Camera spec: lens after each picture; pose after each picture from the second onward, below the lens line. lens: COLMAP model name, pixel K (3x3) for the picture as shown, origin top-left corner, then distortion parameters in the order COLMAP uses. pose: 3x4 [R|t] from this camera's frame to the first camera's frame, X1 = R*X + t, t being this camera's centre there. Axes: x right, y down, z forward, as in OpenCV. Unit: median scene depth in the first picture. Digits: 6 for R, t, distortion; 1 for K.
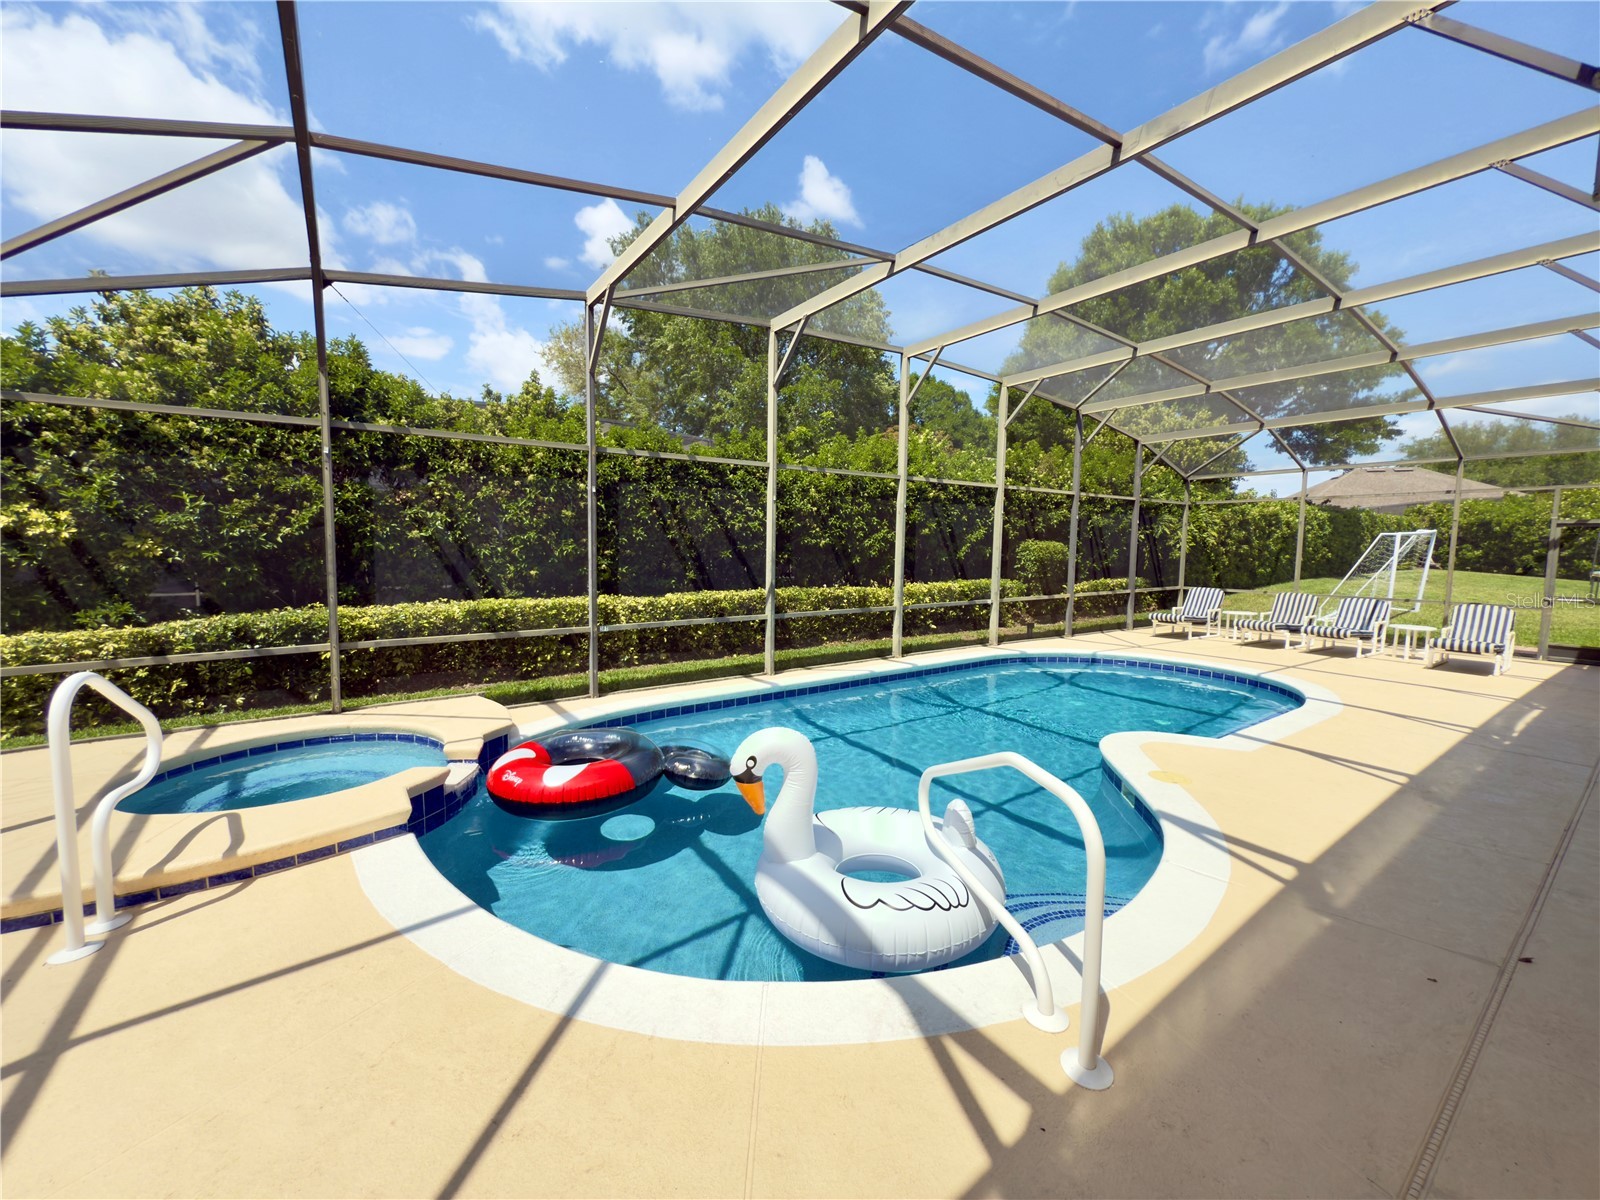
lens RADIAL K [[662.0, 0, 821.4], [0, 662.0, 600.5], [0, 0, 1]] dist [-0.002424, -0.000244]
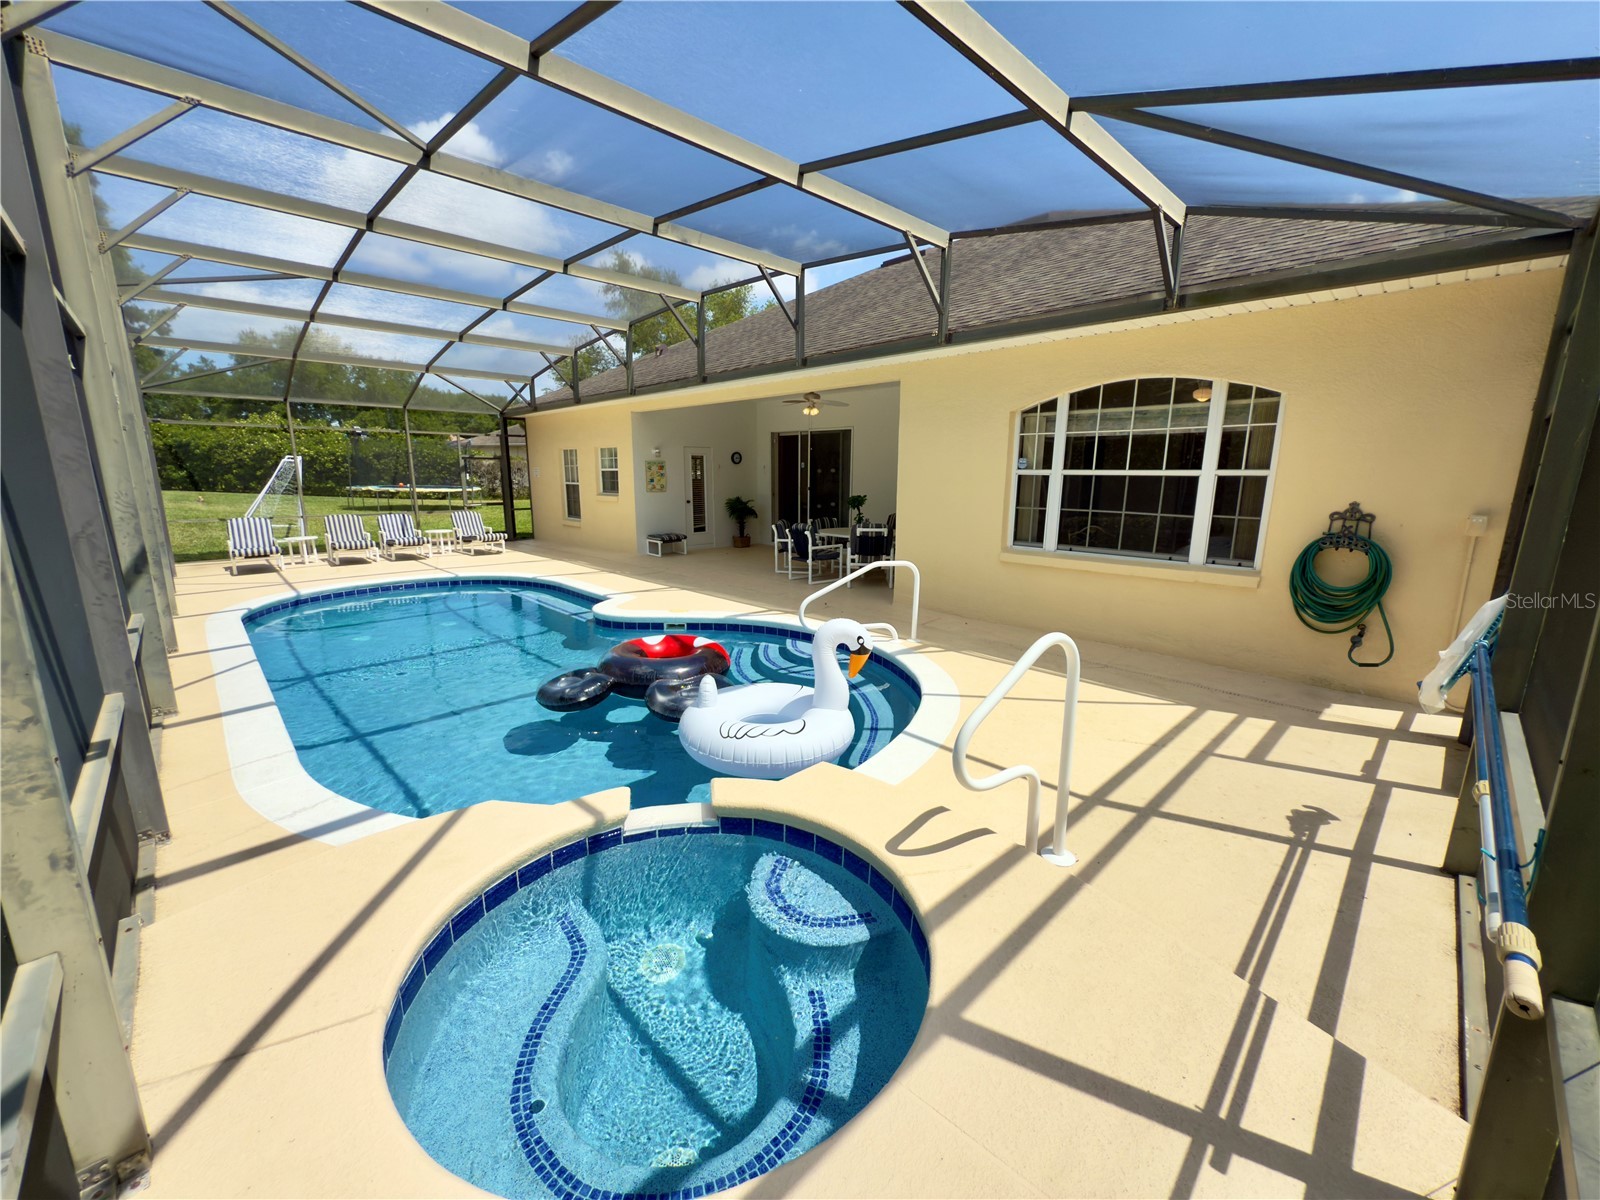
lens RADIAL K [[629.7, 0, 800.0], [0, 629.7, 600.0], [0, 0, 1]] dist [-0.001712, -0.000333]
pose [[-0.141248, -0.208699, 0.967726, -1.566159], [0.078054, 0.972136, 0.221042, -0.150576], [-0.986892, 0.106757, -0.121022, 1.176766]]
